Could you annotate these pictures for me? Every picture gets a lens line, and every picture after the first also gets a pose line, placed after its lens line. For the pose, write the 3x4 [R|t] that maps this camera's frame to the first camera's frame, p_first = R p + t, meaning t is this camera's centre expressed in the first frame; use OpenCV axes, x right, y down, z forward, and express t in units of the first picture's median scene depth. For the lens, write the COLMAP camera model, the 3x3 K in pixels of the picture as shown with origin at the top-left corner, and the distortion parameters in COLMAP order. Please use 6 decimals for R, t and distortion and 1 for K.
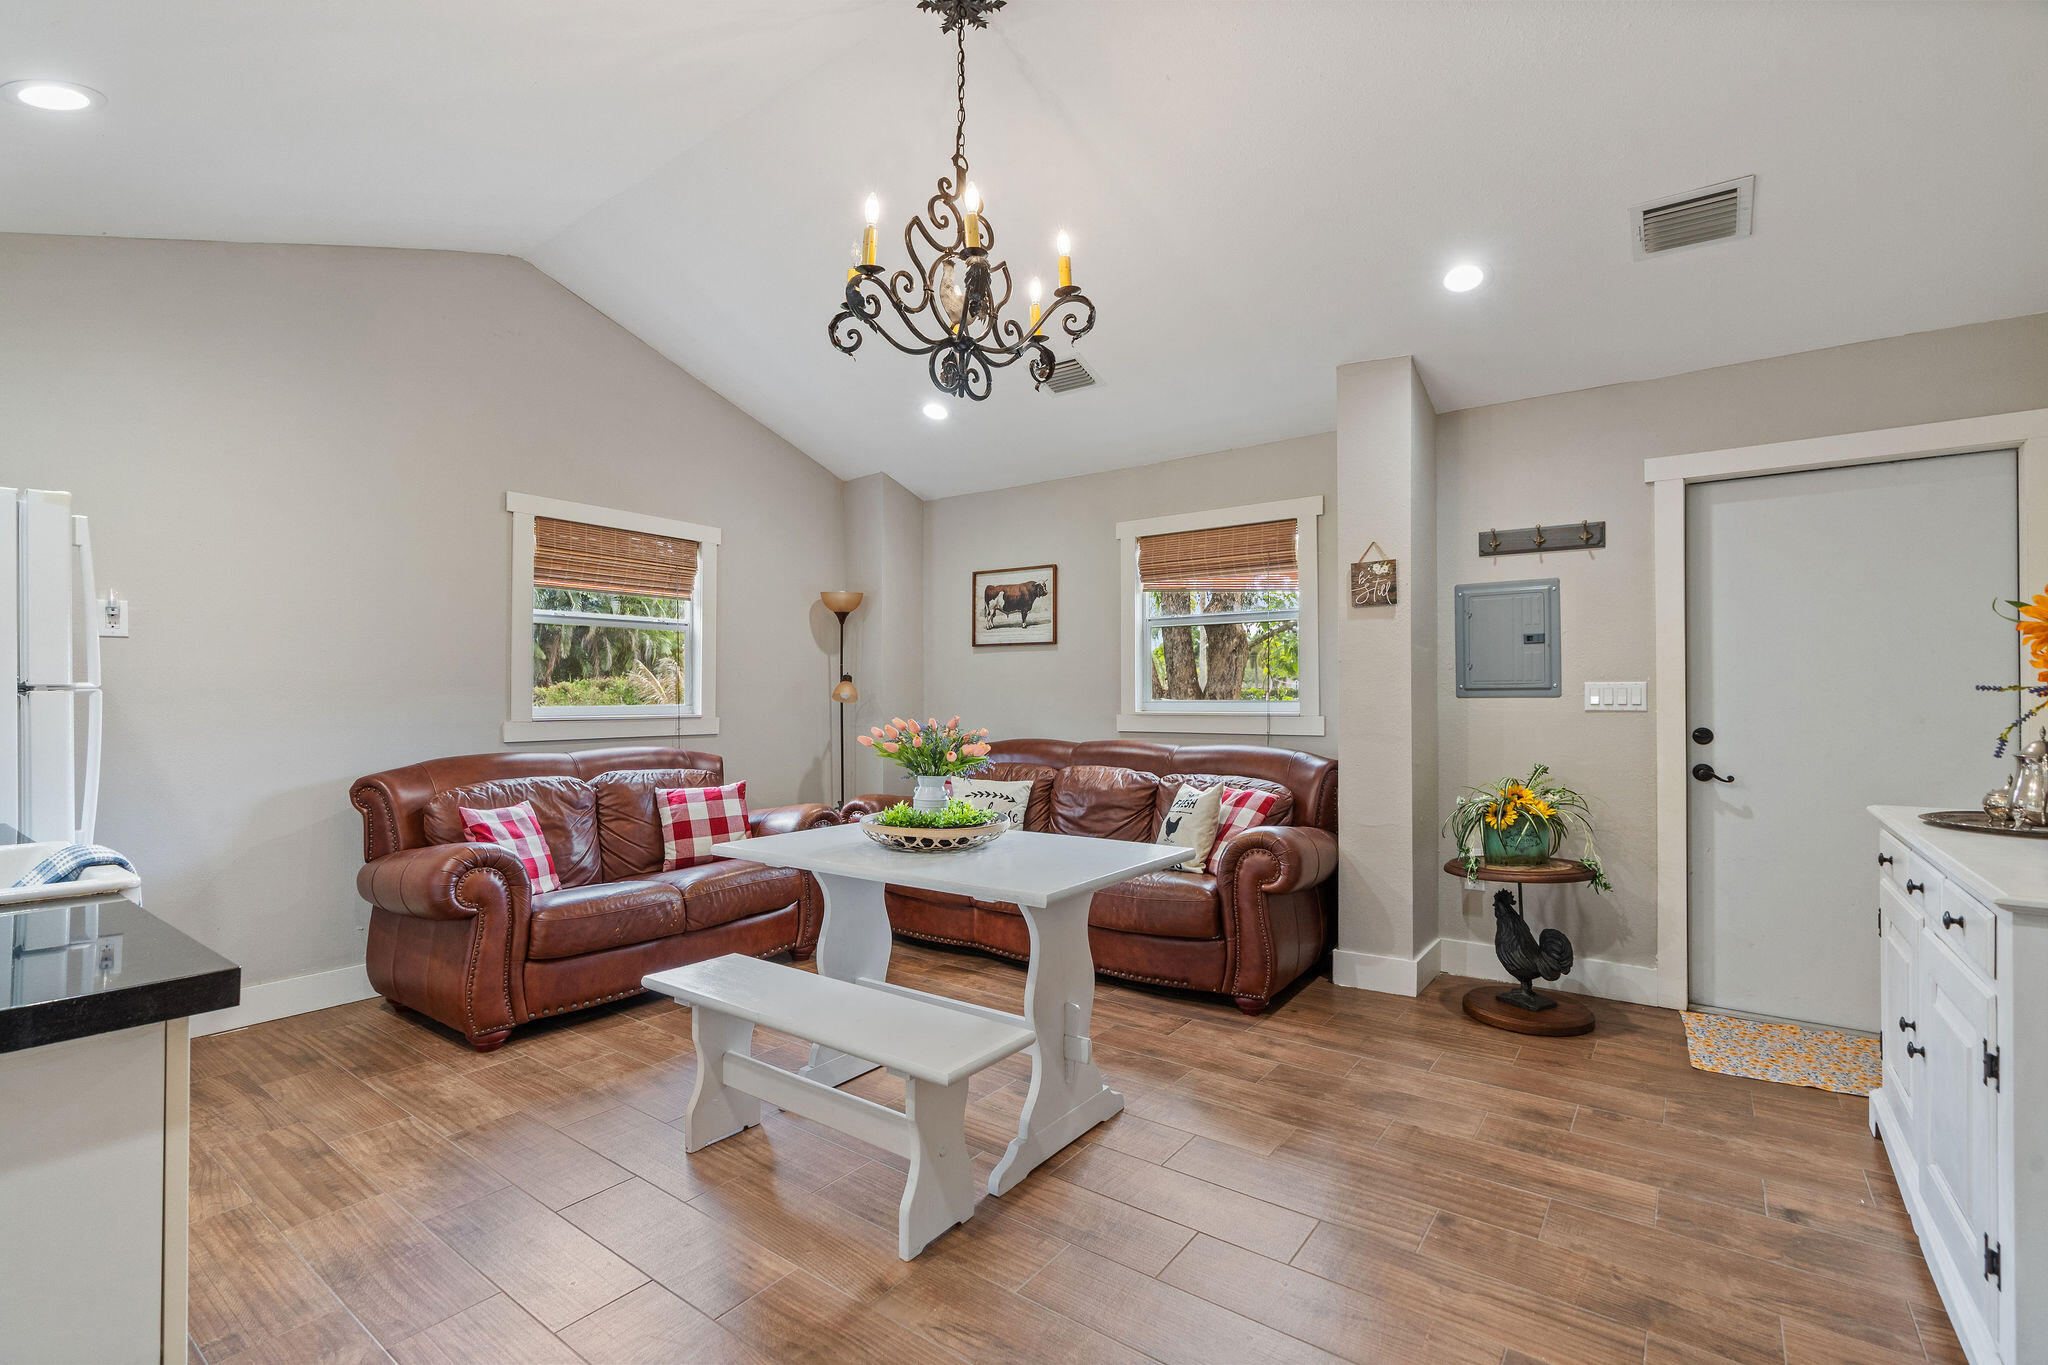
lens RADIAL K [[914.8, 0, 1017.4], [0, 914.8, 691.5], [0, 0, 1]] dist [-0.011099, 0.001153]
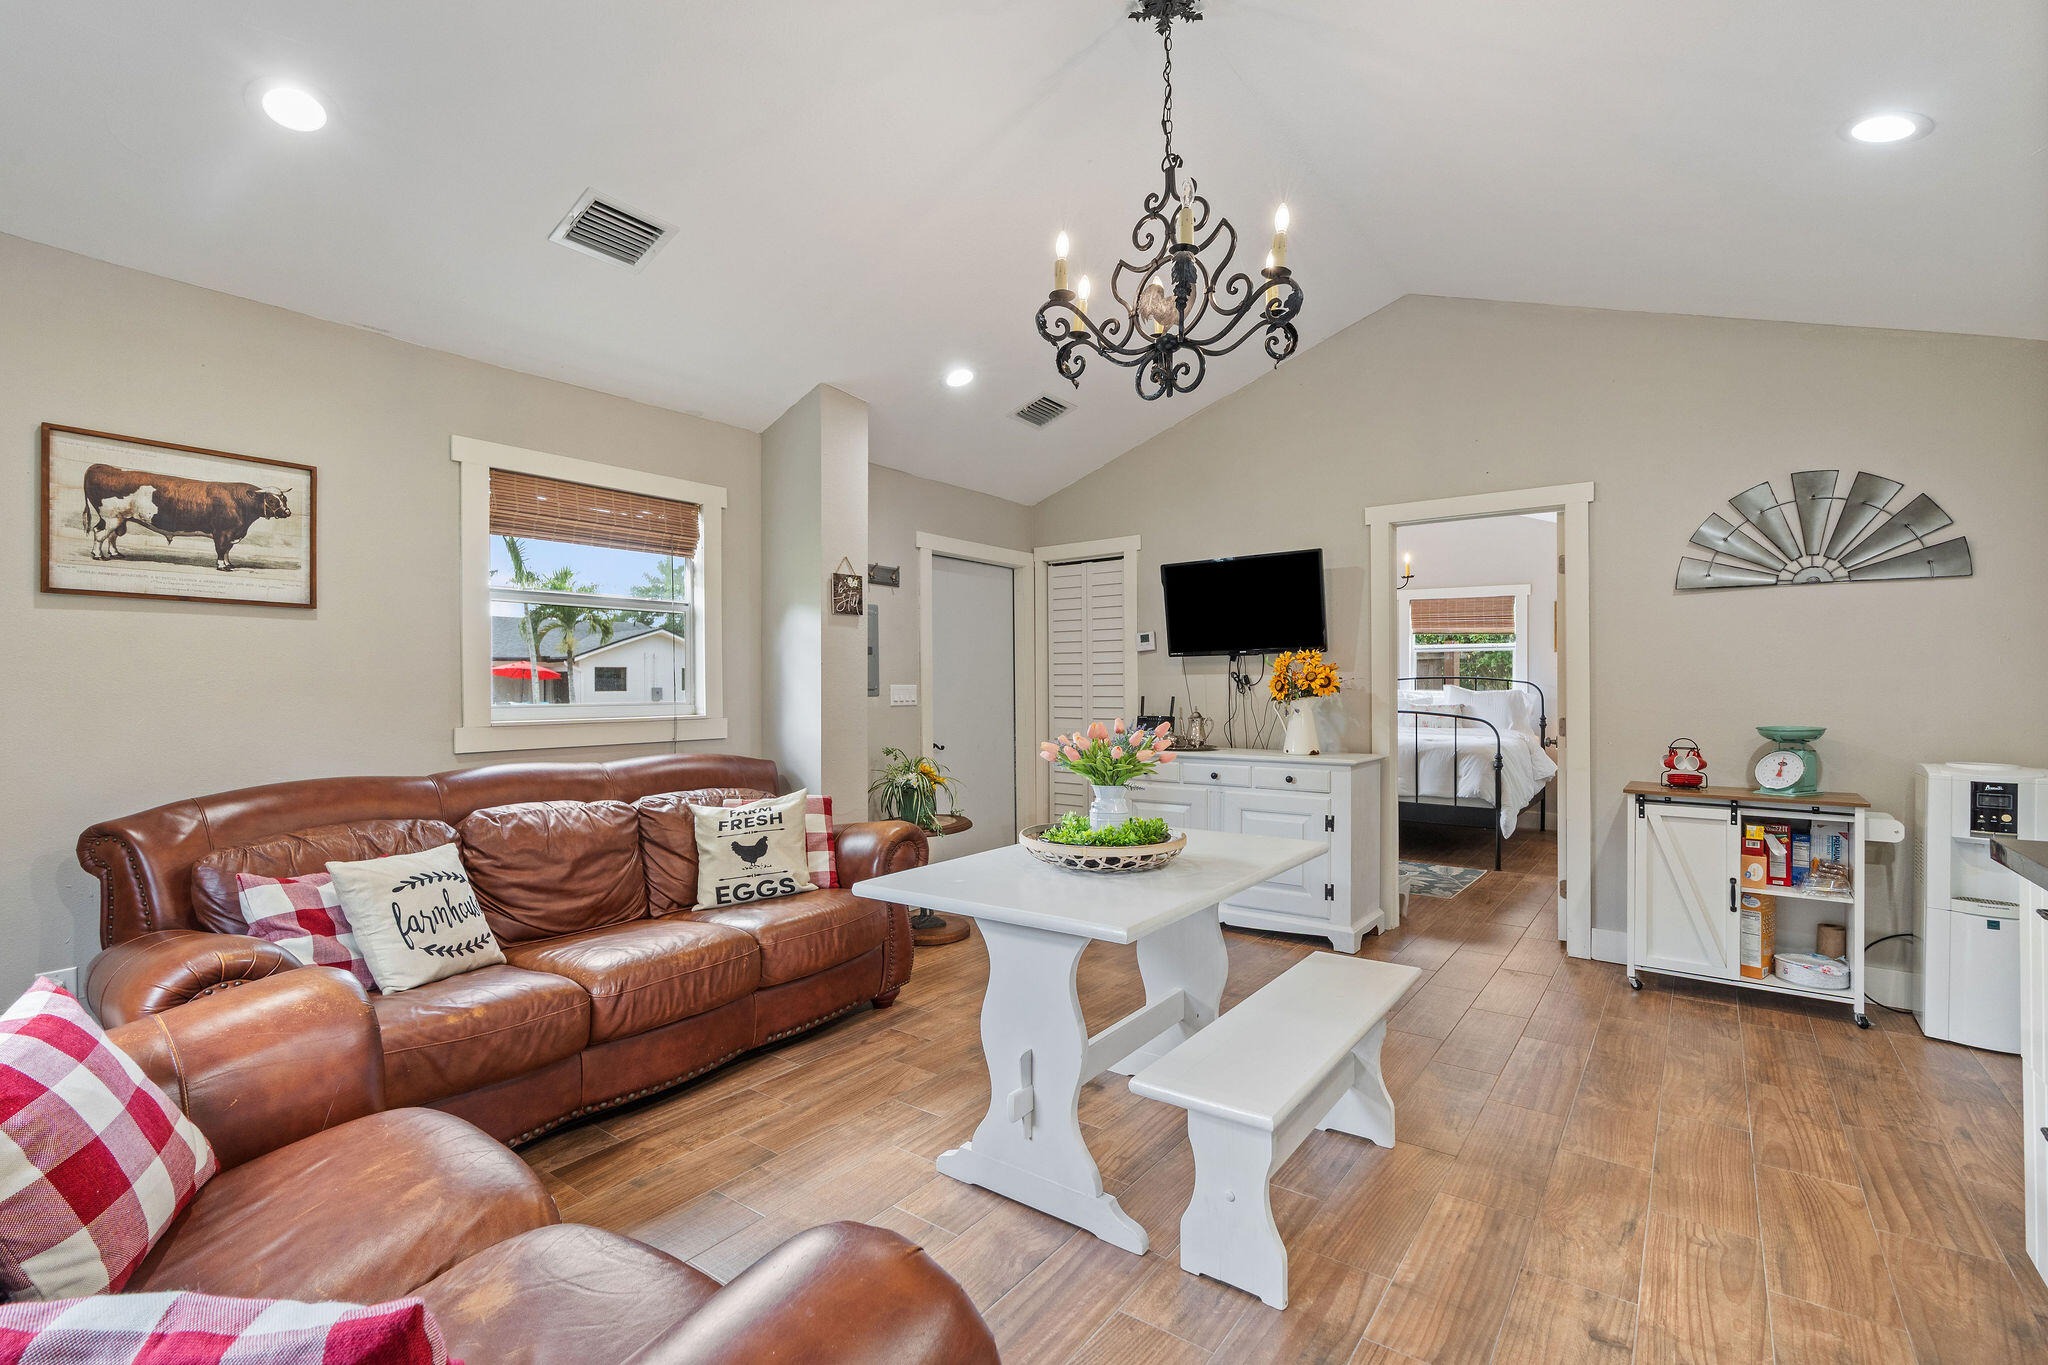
lens RADIAL K [[914.8, 0, 1012.2], [0, 914.8, 684.8], [0, 0, 1]] dist [-0.011099, 0.001153]
pose [[0.010209, 0.005944, 0.999930, -0.513800], [0.000884, 0.999982, -0.005953, -0.000991], [-0.999947, 0.000945, 0.010203, 0.563002]]
